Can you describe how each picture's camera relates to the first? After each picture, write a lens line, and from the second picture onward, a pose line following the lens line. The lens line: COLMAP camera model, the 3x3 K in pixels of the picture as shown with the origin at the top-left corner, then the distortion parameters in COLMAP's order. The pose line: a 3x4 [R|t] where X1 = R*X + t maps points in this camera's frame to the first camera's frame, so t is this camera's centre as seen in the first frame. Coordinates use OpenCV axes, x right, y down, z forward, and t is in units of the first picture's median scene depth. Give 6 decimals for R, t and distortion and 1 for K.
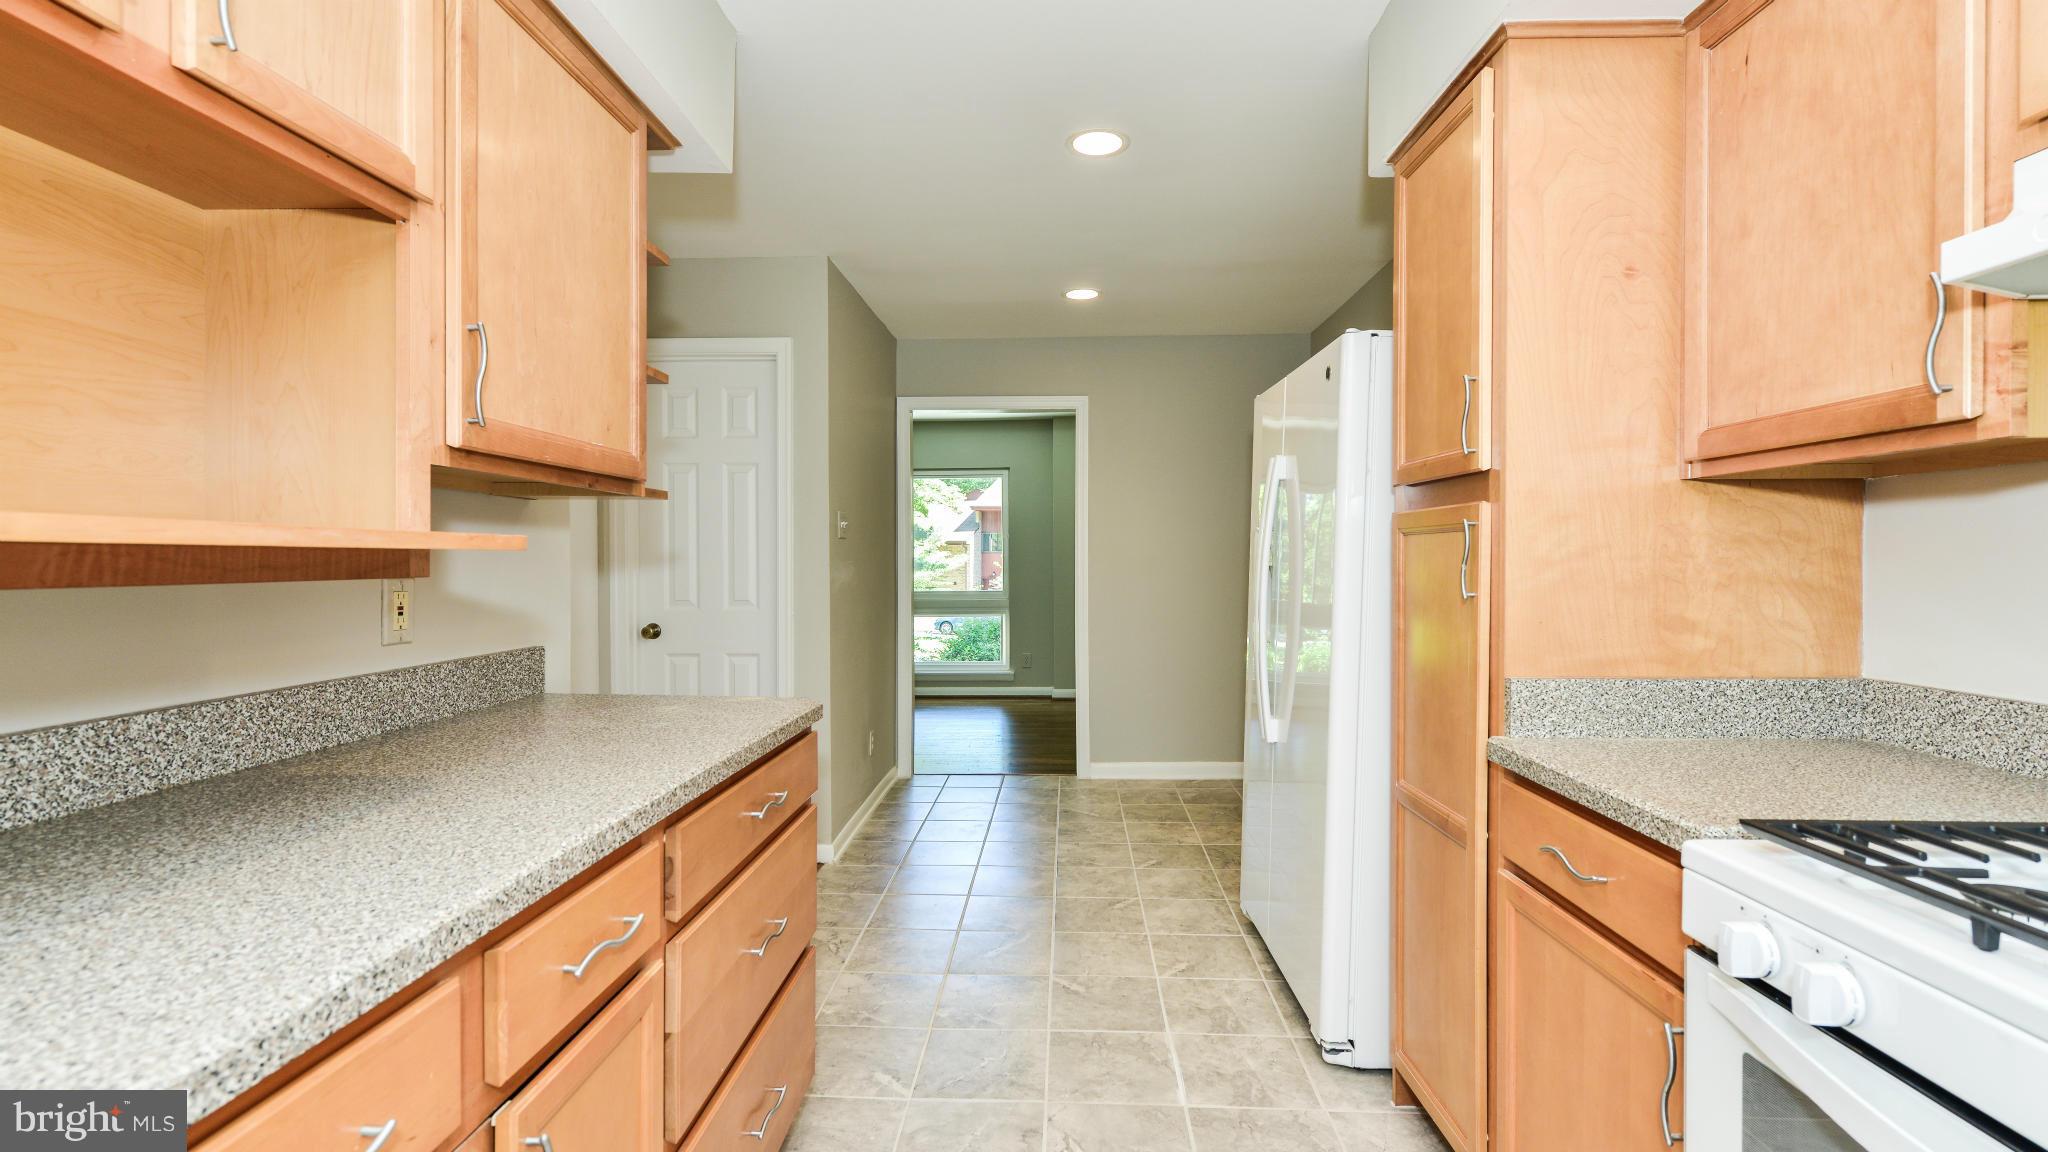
lens RADIAL K [[898.7, 0, 1027.1], [0, 898.7, 569.7], [0, 0, 1]] dist [0.017646, -0.000632]
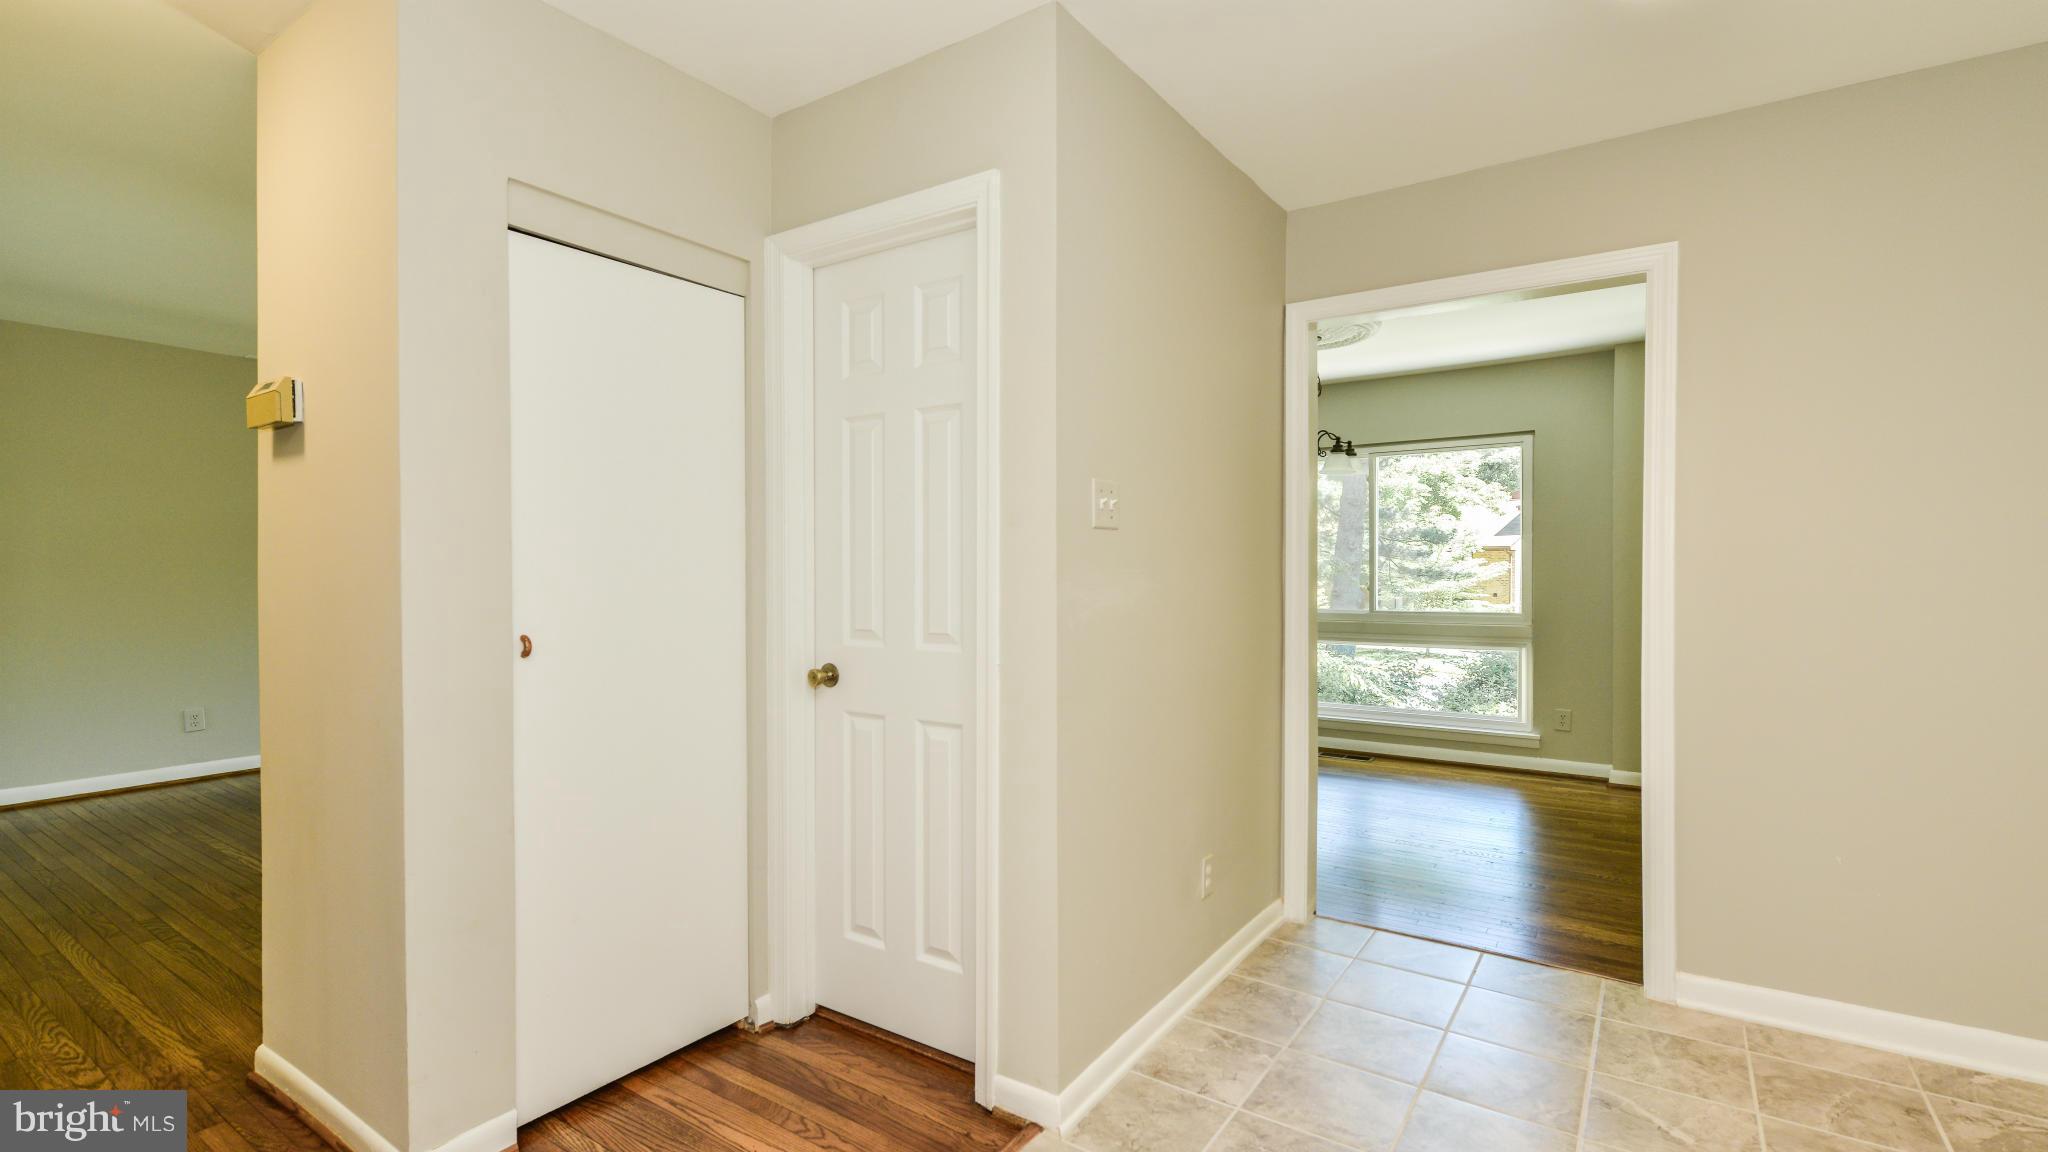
lens RADIAL K [[898.7, 0, 1025.2], [0, 898.7, 564.6], [0, 0, 1]] dist [0.017646, -0.000632]
pose [[0.843876, -0.007299, -0.536488, 0.025587], [-0.001689, 0.999866, -0.016260, -0.000634], [0.536535, 0.014628, 0.843751, 0.255160]]
